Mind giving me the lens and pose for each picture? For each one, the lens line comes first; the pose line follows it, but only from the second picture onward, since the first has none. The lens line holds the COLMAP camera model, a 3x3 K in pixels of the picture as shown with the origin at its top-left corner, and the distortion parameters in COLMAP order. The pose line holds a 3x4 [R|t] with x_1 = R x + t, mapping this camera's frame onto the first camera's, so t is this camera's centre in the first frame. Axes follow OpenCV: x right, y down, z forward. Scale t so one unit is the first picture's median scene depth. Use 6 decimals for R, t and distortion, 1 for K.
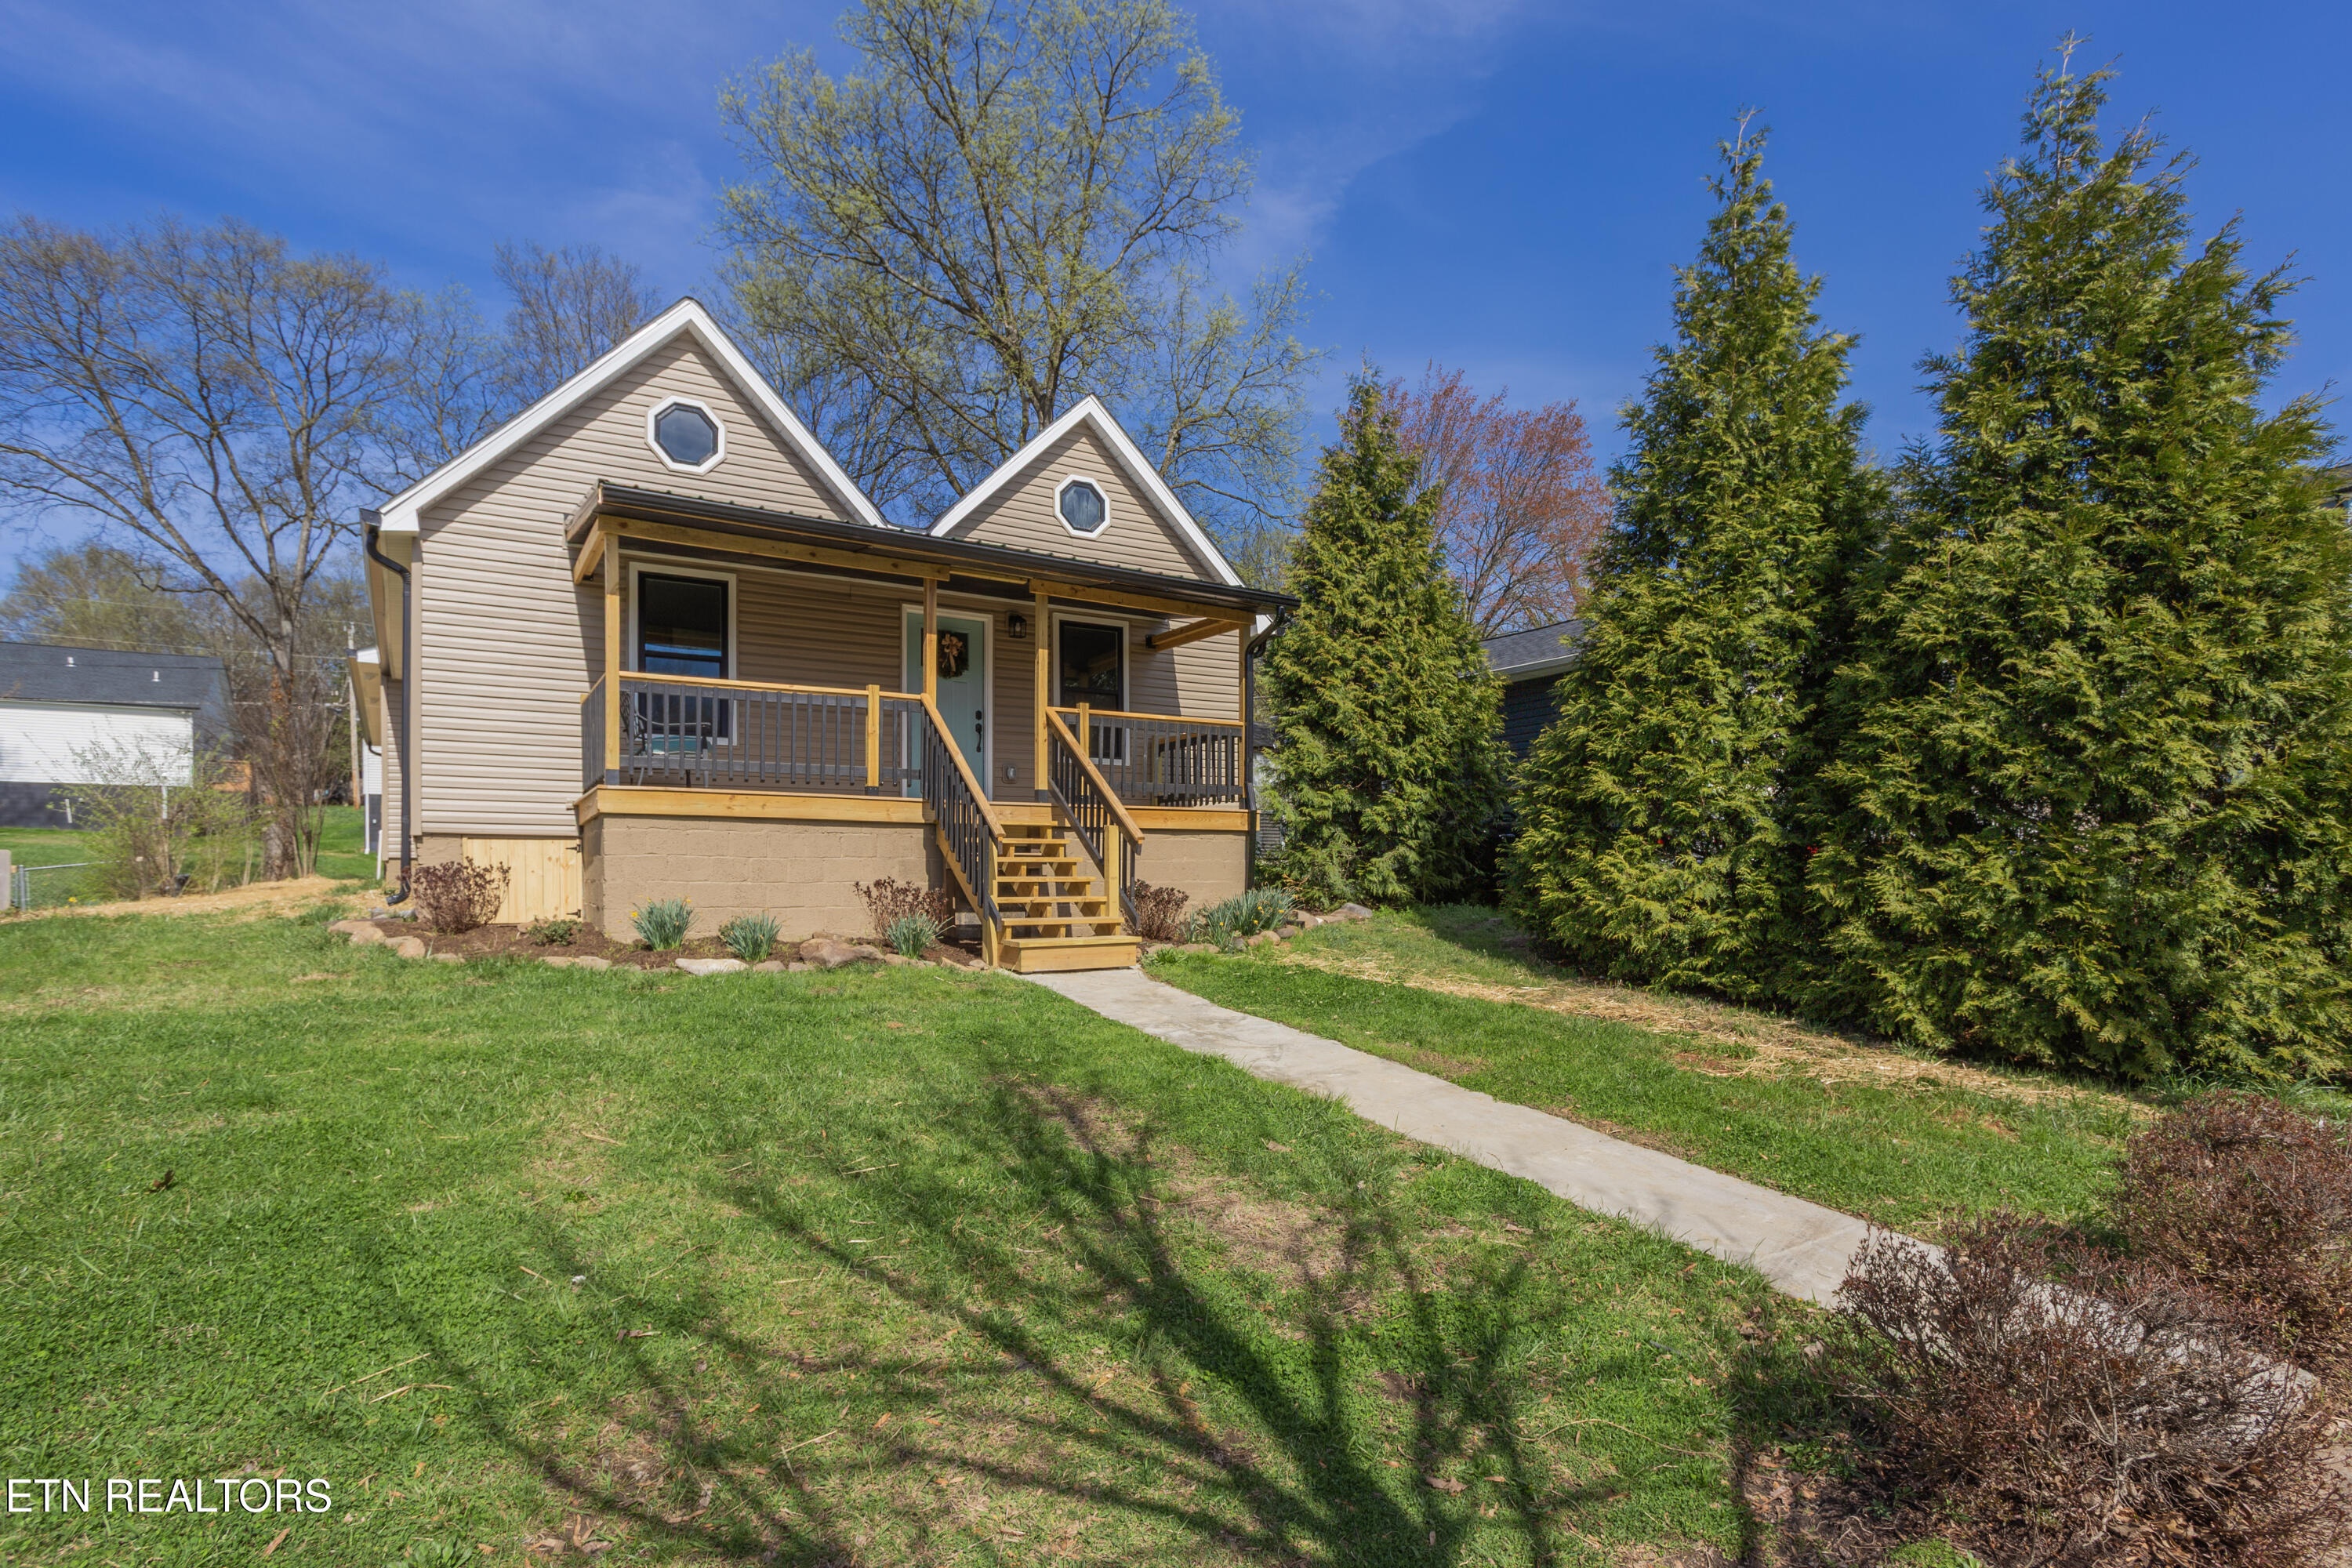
lens RADIAL K [[1152.7, 0, 1172.9], [0, 1152.7, 782.6], [0, 0, 1]] dist [-0.064538, 0.046706]
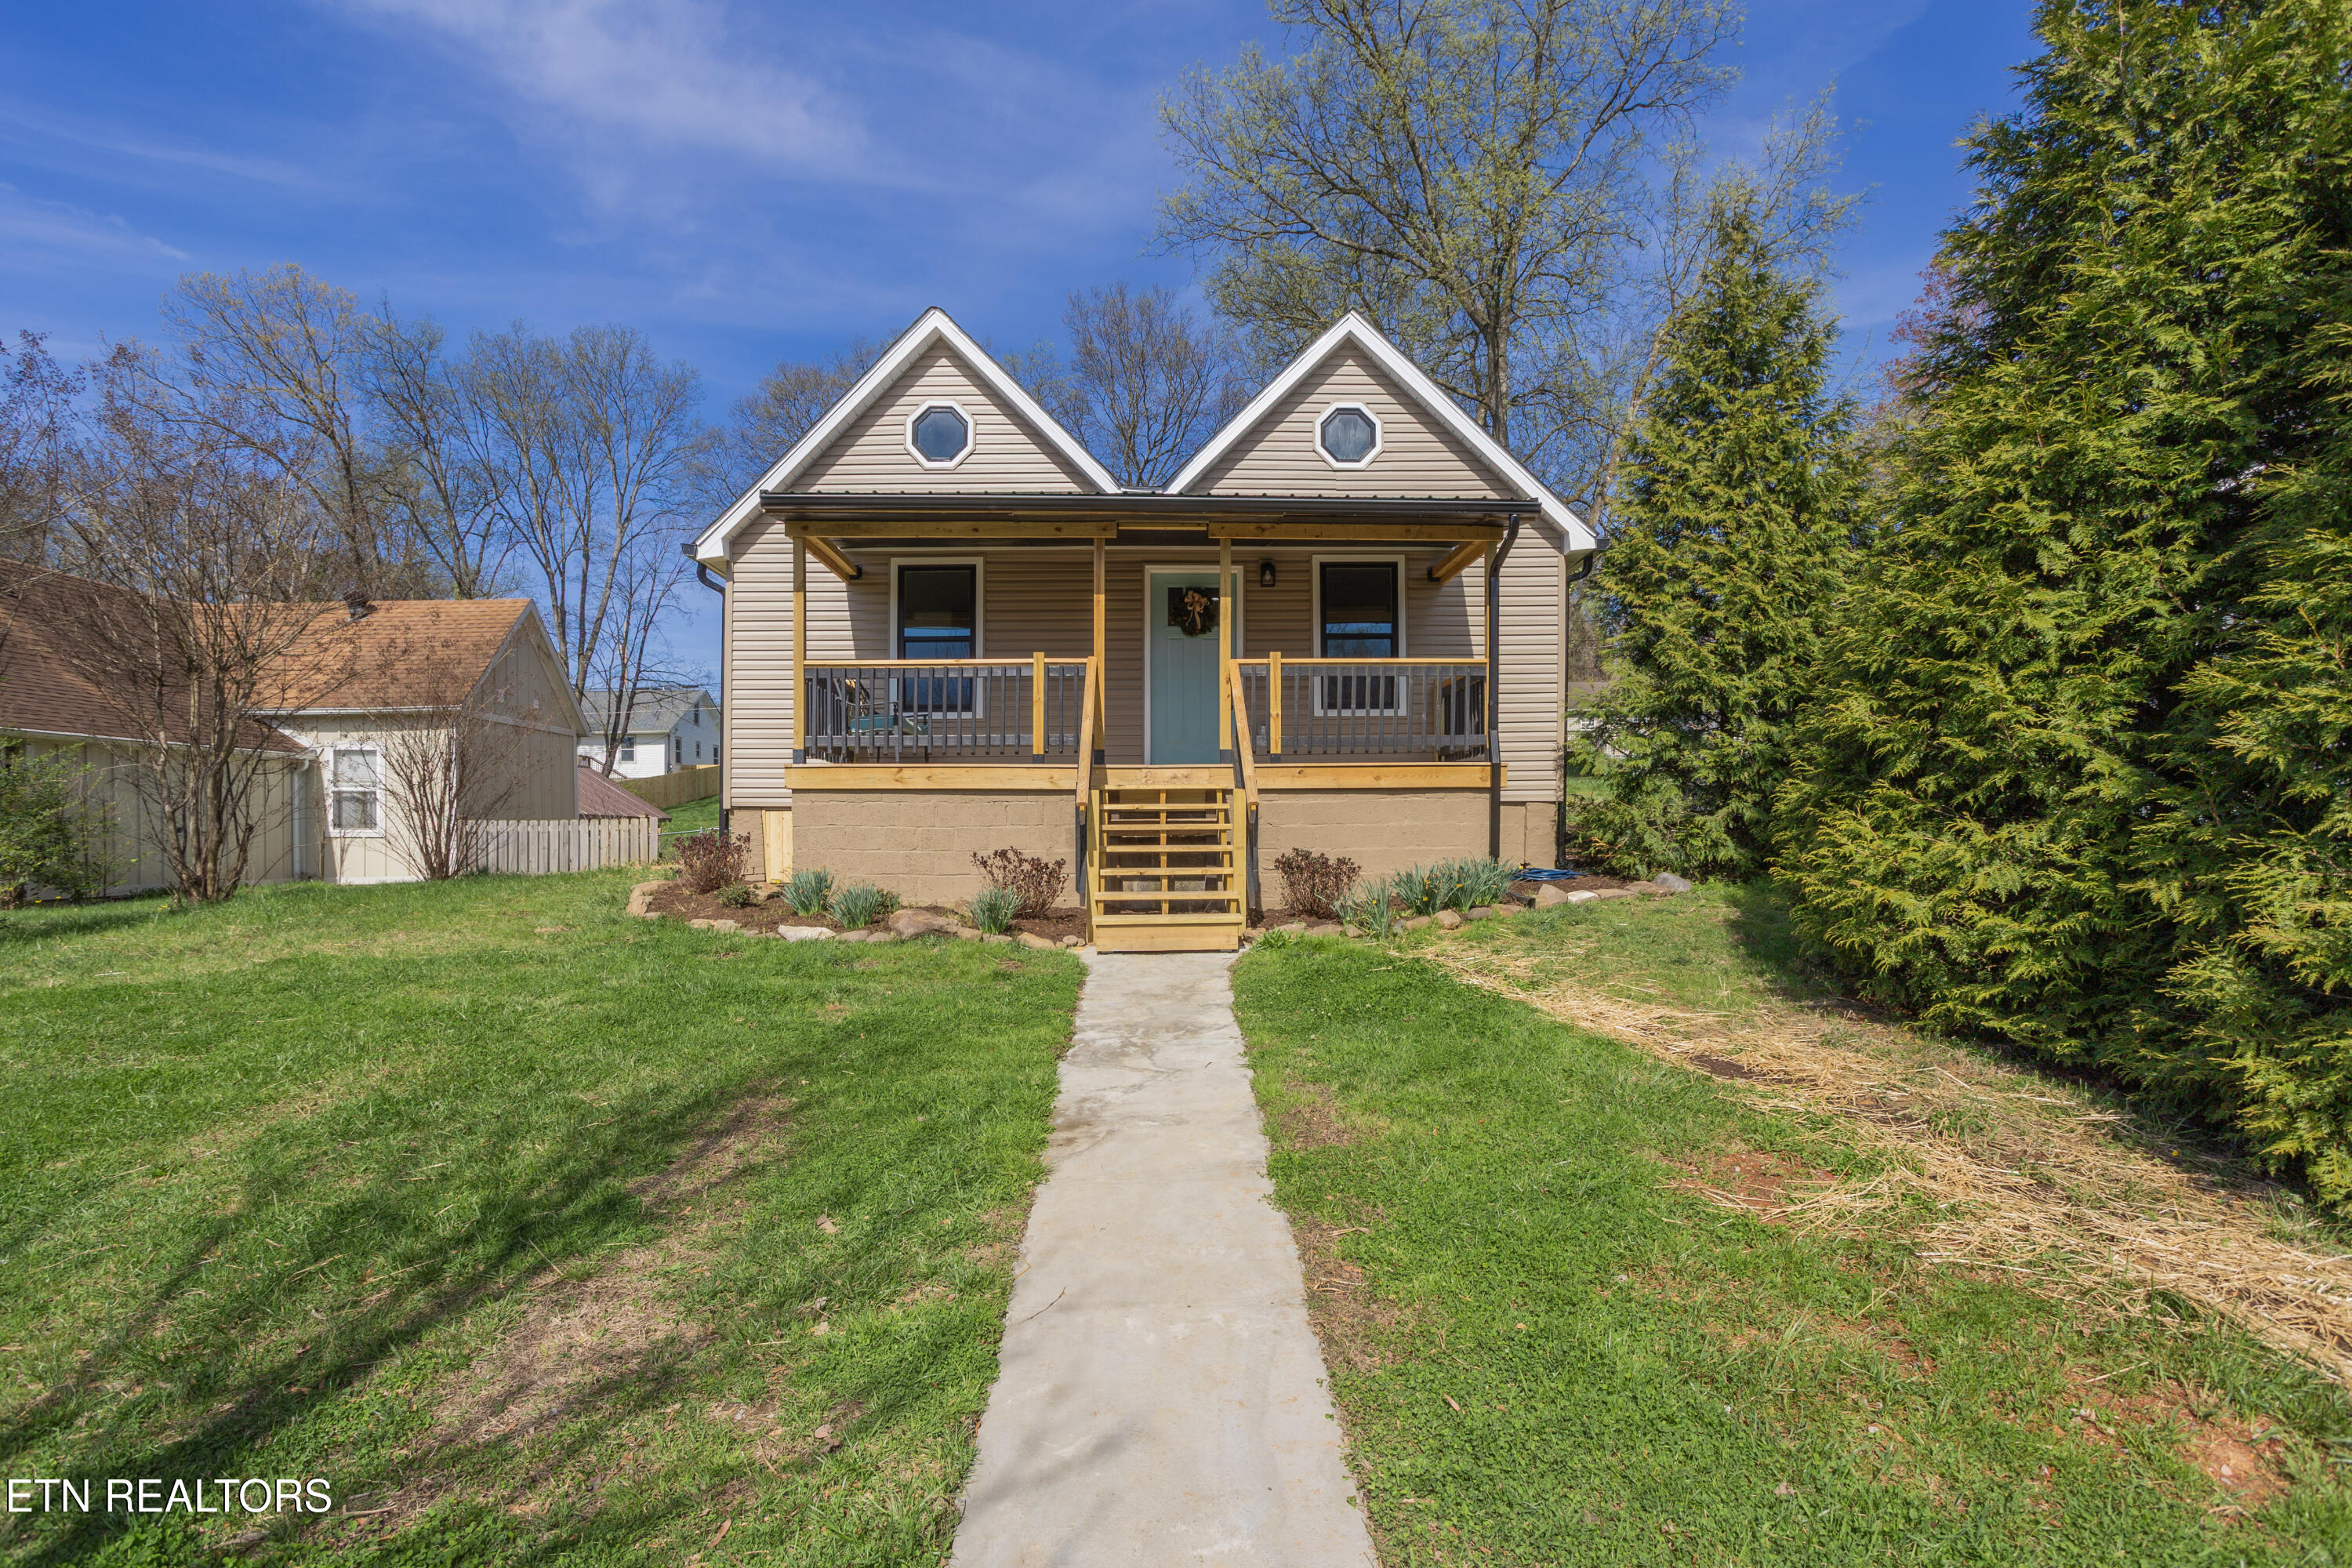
lens RADIAL K [[1093.9, 0, 1171.1], [0, 1093.9, 775.1], [0, 0, 1]] dist [-0.056174, 0.036498]
pose [[0.864886, -0.027424, -0.501218, 0.313310], [0.046043, 0.998631, 0.024810, 0.003147], [0.499851, -0.044536, 0.864965, 0.230916]]
